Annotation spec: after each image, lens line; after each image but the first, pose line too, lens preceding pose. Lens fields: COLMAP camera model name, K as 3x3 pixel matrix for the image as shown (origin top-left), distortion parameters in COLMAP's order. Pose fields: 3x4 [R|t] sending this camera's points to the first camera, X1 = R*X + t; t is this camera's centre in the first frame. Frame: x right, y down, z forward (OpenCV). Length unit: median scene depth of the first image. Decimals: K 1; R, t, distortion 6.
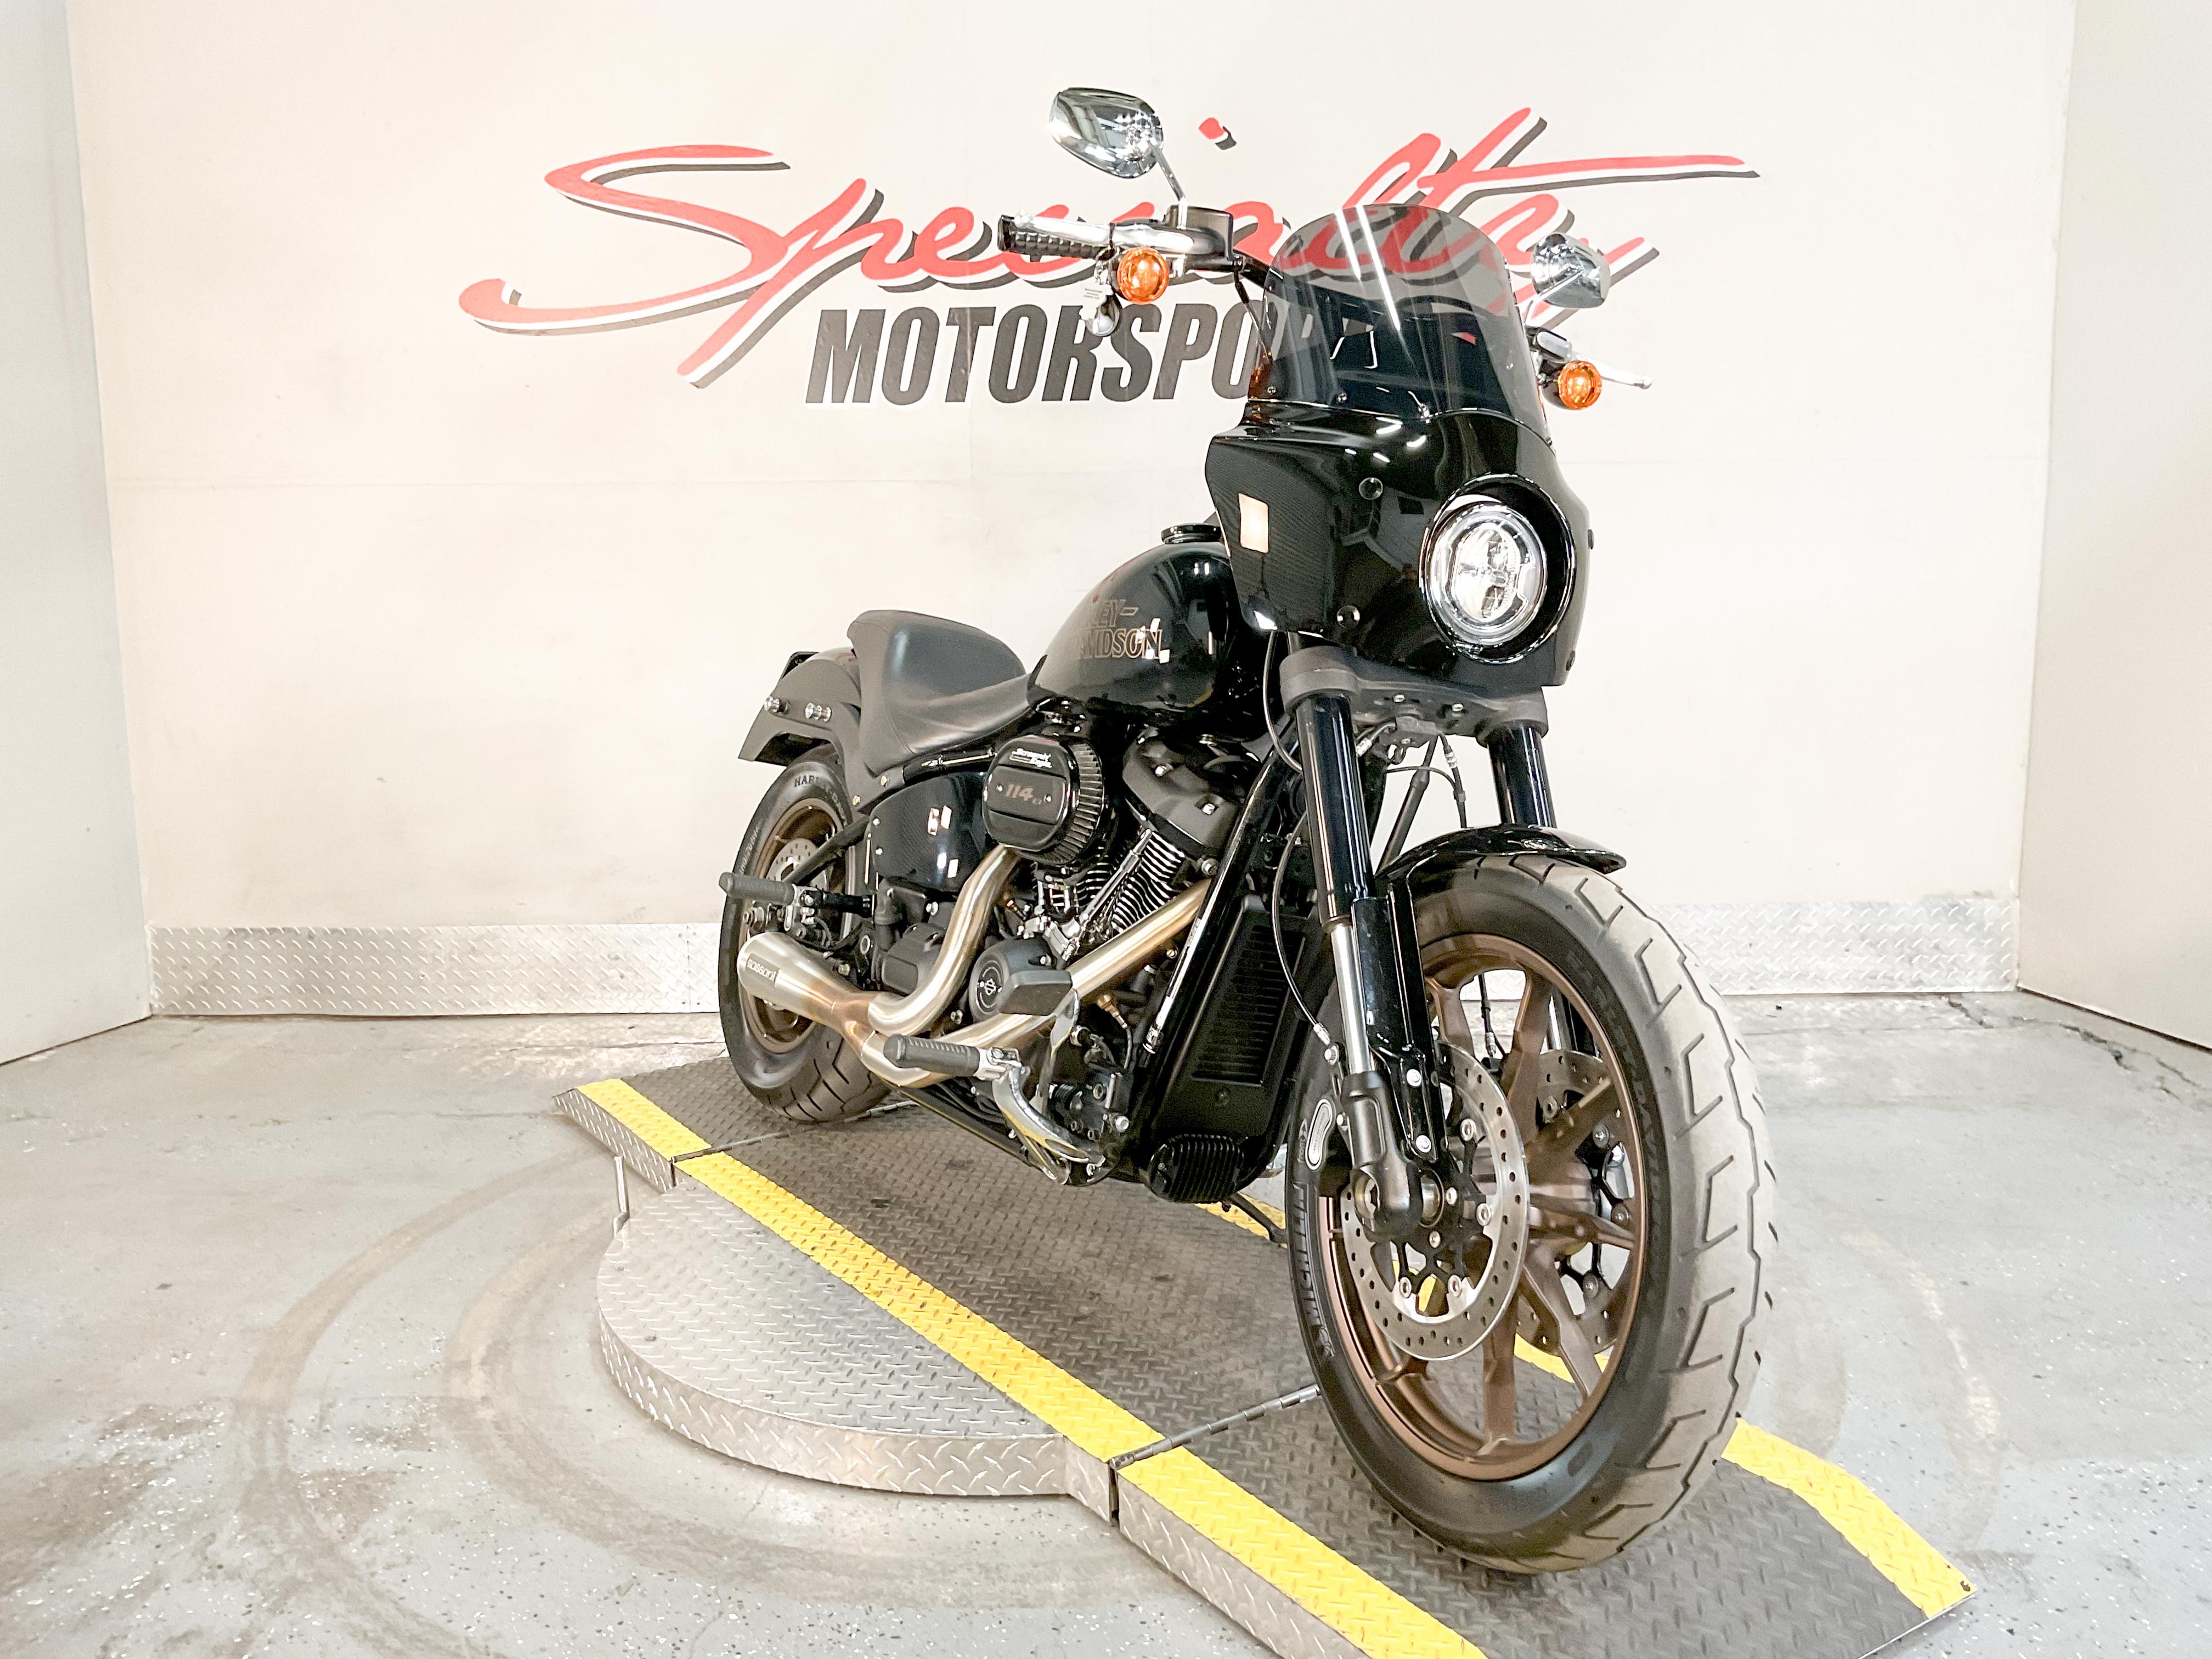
lens RADIAL K [[1834.5, 0, 1112.0], [0, 1834.5, 843.9], [0, 0, 1]] dist [0.002209, -0.020861]
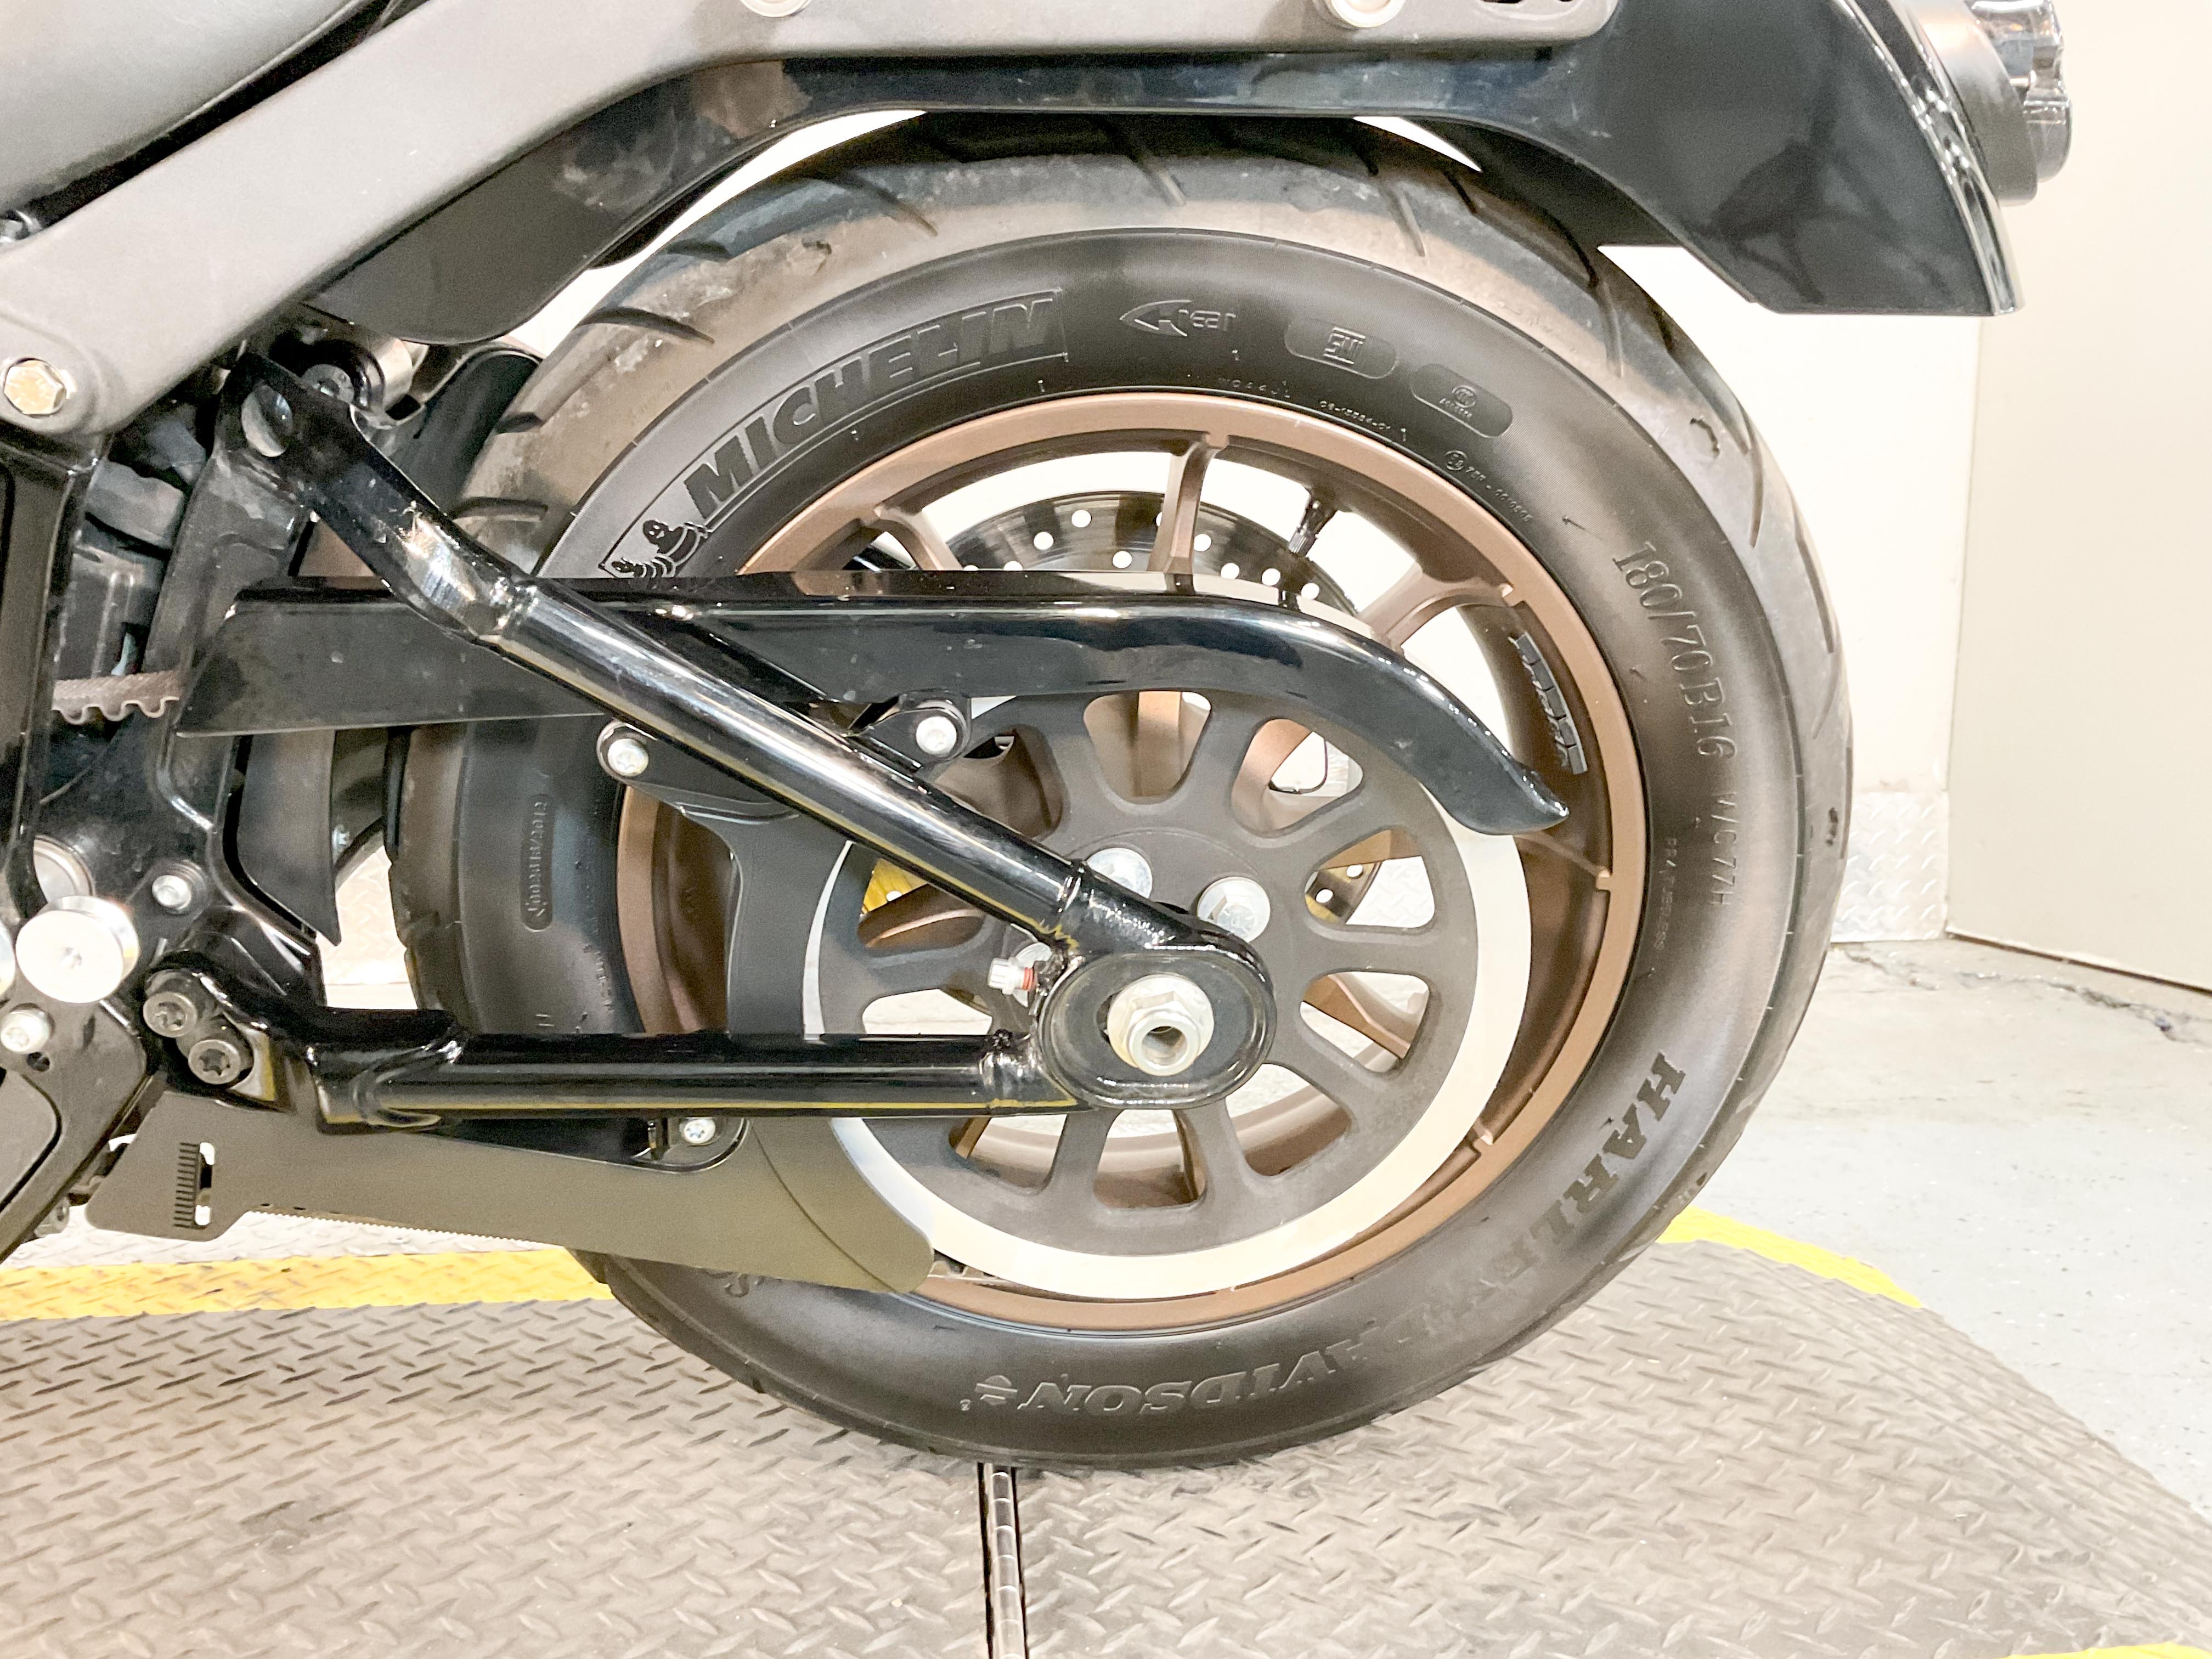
lens RADIAL K [[1834.5, 0, 1118.8], [0, 1834.5, 825.2], [0, 0, 1]] dist [0.002209, -0.020861]
pose [[0.986929, 0.005292, 0.161067, 0.108775], [0.000130, 0.999434, -0.033639, 0.064391], [-0.161154, 0.033220, 0.986370, 0.426855]]
